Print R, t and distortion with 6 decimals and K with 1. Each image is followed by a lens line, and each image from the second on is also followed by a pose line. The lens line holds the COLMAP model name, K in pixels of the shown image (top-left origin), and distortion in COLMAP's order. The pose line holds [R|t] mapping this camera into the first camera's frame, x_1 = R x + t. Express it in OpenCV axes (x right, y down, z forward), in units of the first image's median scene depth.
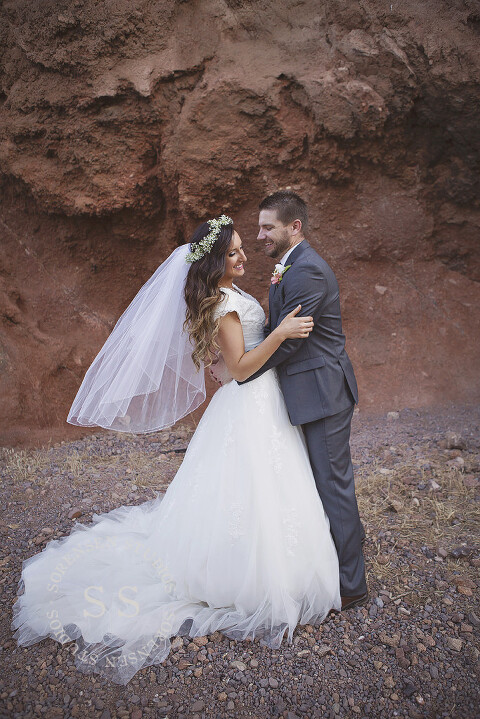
lens RADIAL K [[492.3, 0, 240.0], [0, 492.3, 359.5], [0, 0, 1]] dist [-0.115907, 0.087293]
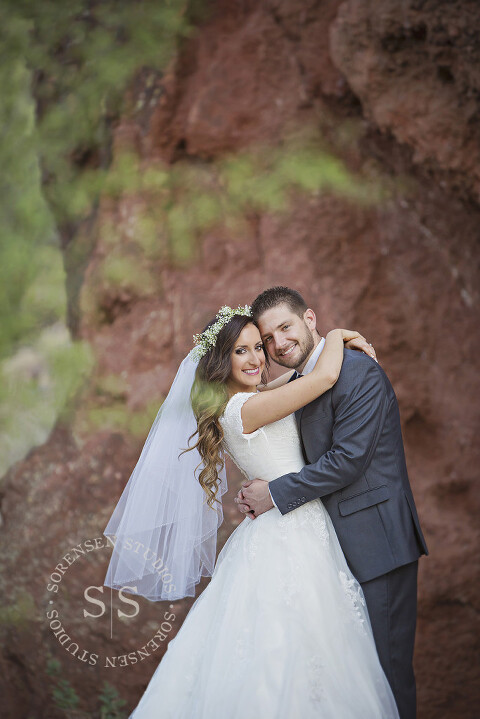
lens RADIAL K [[3348.5, 0, 240.0], [0, 3348.5, 359.5], [0, 0, 1]] dist [0.615031, 8.967464]
pose [[0.643668, 0.030461, -0.764699, 1.802895], [-0.153678, 0.983999, -0.090158, 0.109956], [0.749716, 0.175549, 0.638050, -0.997730]]
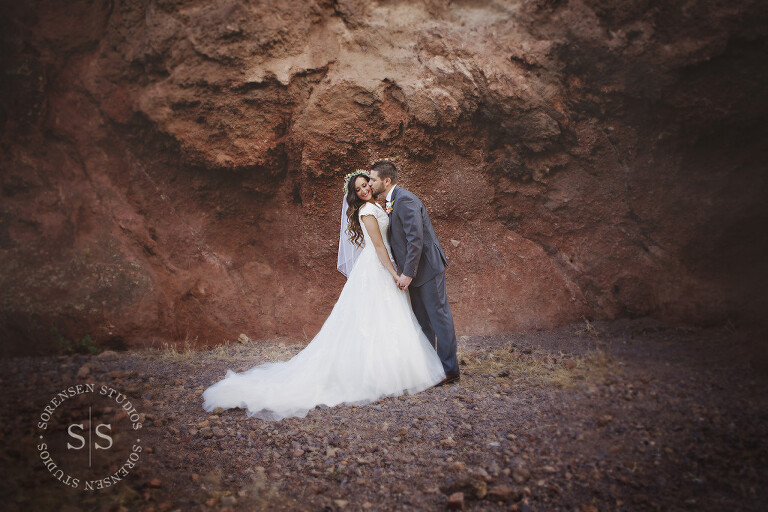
lens RADIAL K [[525.9, 0, 384.0], [0, 525.9, 256.0], [0, 0, 1]] dist [-0.115907, 0.087293]
pose [[0.988970, 0.045282, 0.141022, -0.097361], [-0.019927, 0.984142, -0.176260, 0.158001], [-0.146767, 0.171506, 0.974189, -0.343639]]
